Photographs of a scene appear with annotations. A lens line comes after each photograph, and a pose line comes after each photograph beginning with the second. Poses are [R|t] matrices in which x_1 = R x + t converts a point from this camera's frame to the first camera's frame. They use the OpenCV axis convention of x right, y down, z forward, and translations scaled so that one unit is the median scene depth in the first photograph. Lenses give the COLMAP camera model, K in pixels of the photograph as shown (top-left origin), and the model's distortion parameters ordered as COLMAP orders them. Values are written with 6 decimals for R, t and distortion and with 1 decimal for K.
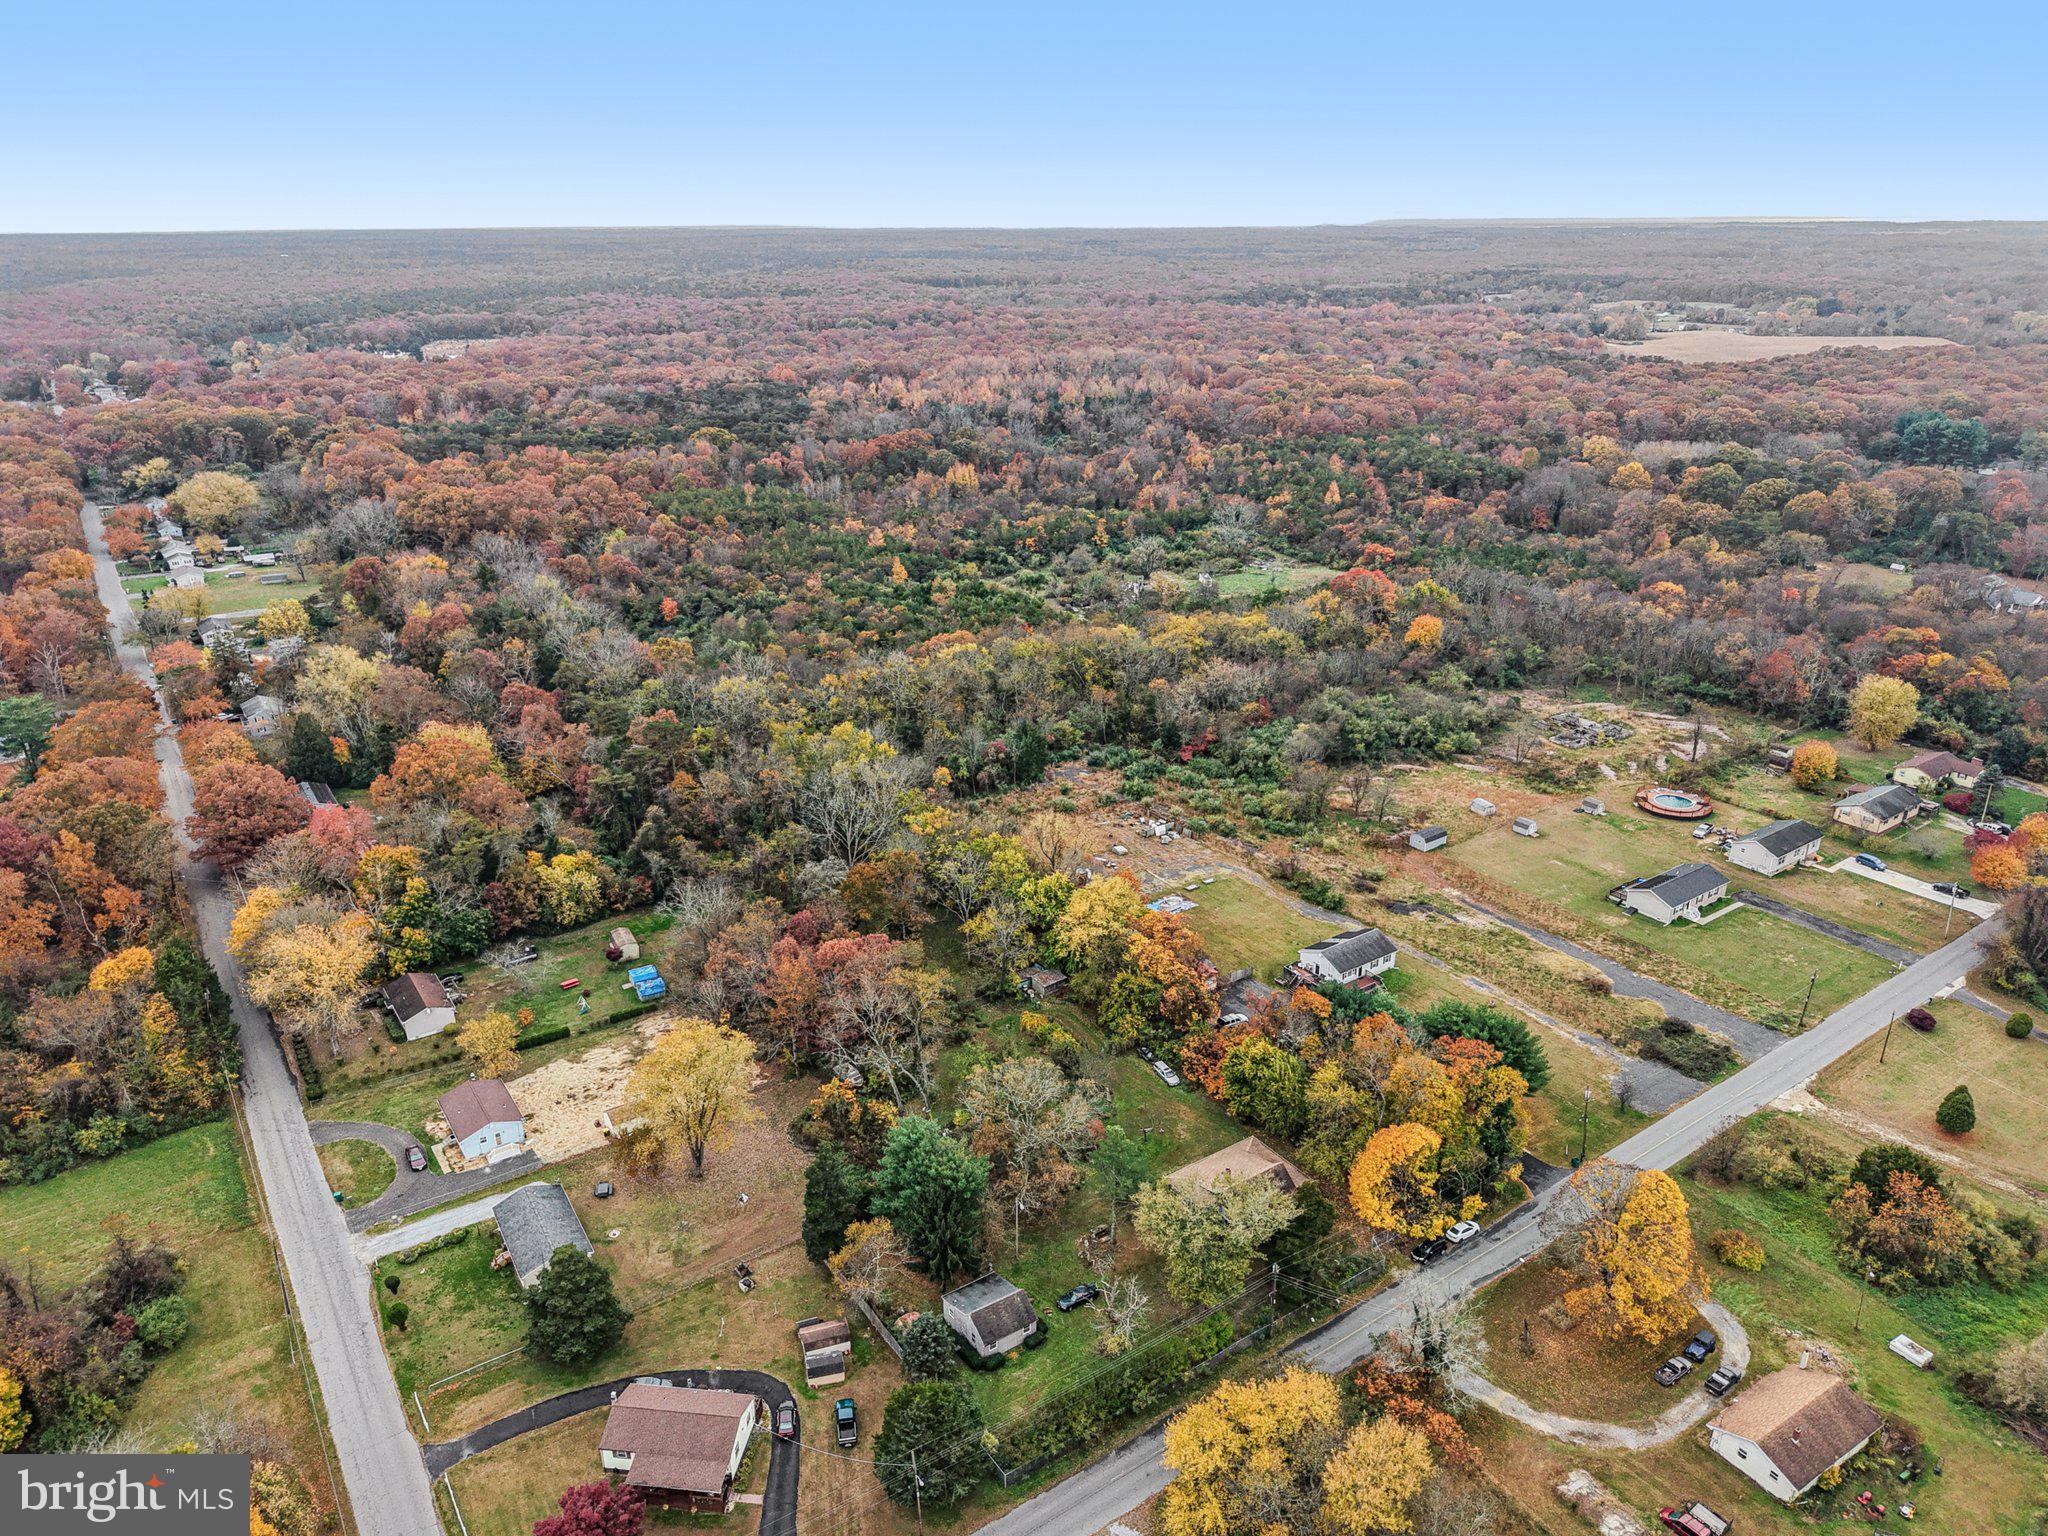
lens RADIAL K [[1389.9, 0, 1016.0], [0, 1389.9, 779.3], [0, 0, 1]] dist [0.015765, -0.017112]
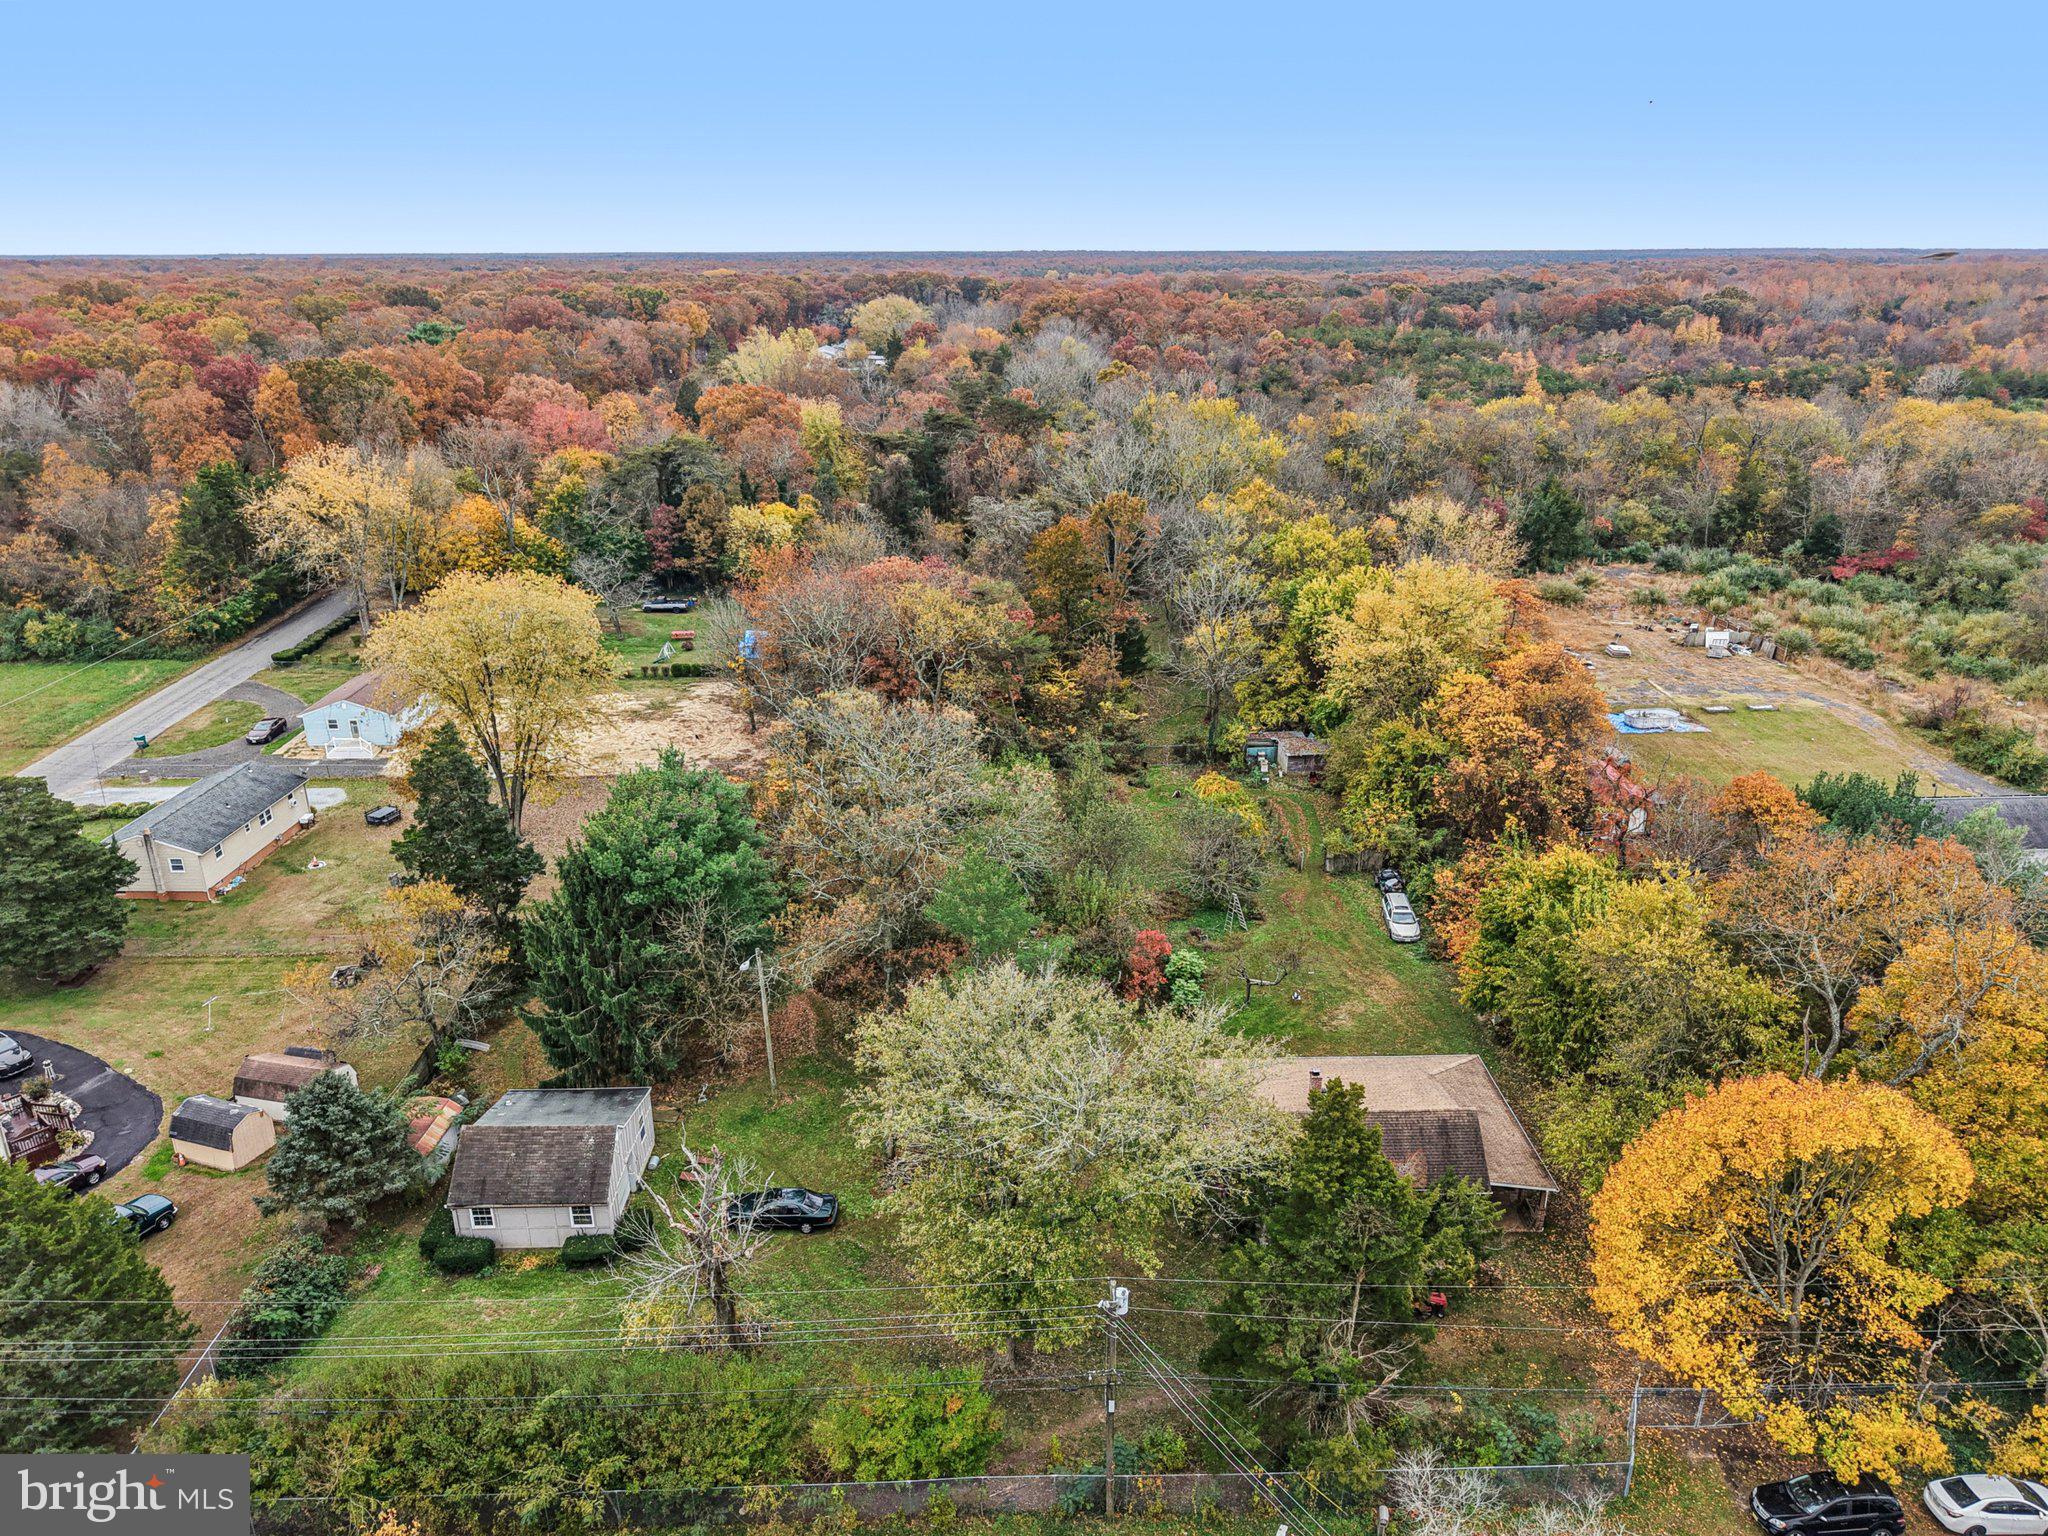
lens RADIAL K [[1389.9, 0, 1023.9], [0, 1389.9, 773.0], [0, 0, 1]] dist [0.015765, -0.017112]
pose [[0.842285, 0.194959, -0.502540, 0.213449], [-0.204511, 0.978176, 0.036708, 0.165524], [0.498729, 0.071856, 0.863774, 0.513115]]
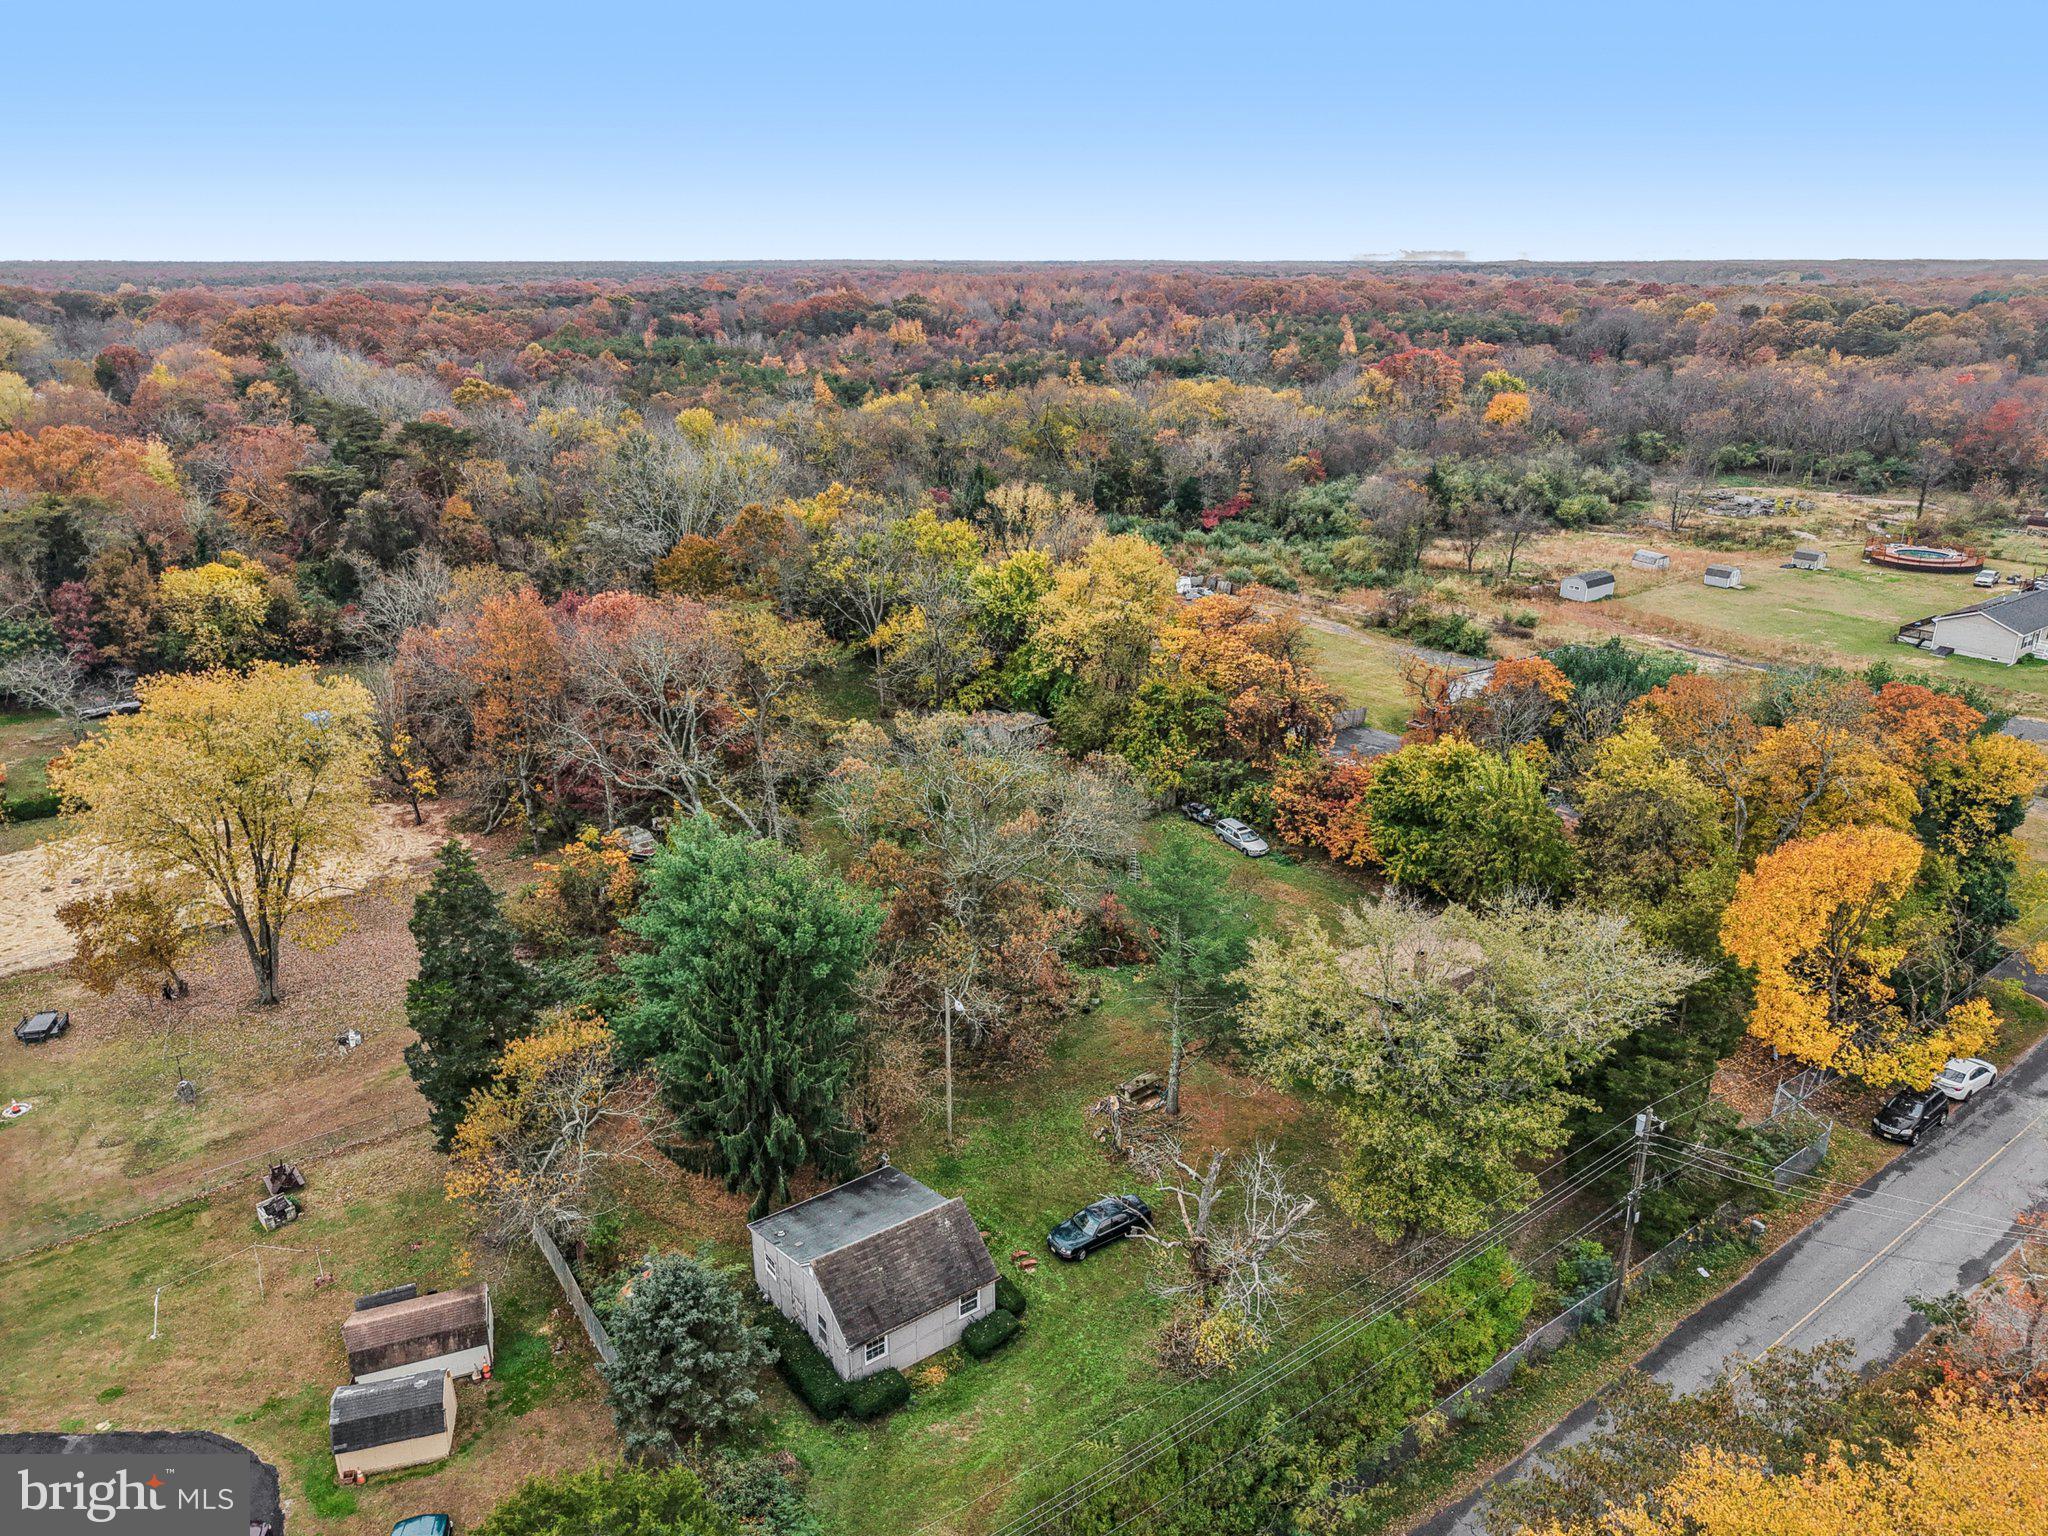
lens RADIAL K [[1389.9, 0, 1021.0], [0, 1389.9, 757.0], [0, 0, 1]] dist [0.015765, -0.017112]
pose [[0.999516, -0.002911, 0.030980, 0.007575], [0.004076, 0.999283, -0.037631, 0.190931], [-0.030848, 0.037739, 0.998811, 0.452224]]
